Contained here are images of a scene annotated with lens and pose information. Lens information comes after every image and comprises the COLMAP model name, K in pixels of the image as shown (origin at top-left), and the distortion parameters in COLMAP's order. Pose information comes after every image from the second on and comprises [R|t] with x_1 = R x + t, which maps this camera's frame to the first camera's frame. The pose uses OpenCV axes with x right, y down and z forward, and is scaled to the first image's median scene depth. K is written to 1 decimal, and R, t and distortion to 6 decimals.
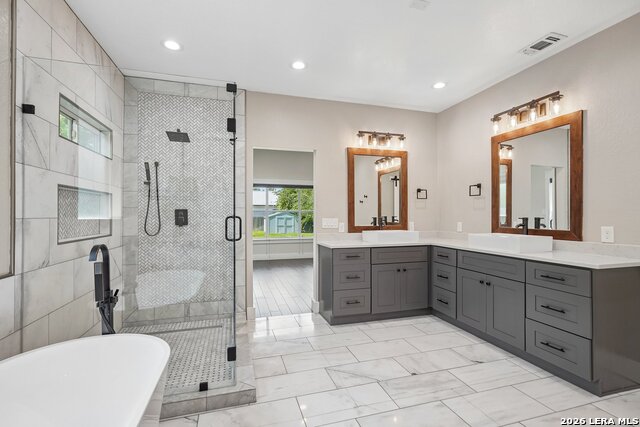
lens RADIAL K [[294.4, 0, 316.7], [0, 294.4, 211.0], [0, 0, 1]] dist [-0.003405, -0.000199]
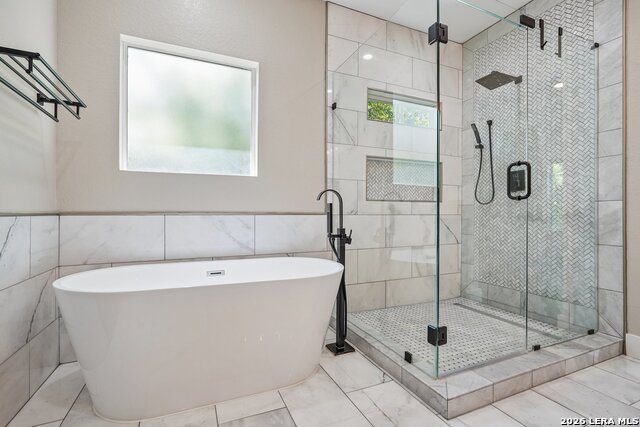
lens RADIAL K [[294.4, 0, 316.7], [0, 294.4, 211.0], [0, 0, 1]] dist [-0.003405, -0.000199]
pose [[0.121643, -0.006641, -0.992552, 0.423442], [0.008655, 0.999947, -0.005630, 0.167804], [0.992536, -0.007906, 0.121694, 0.612396]]
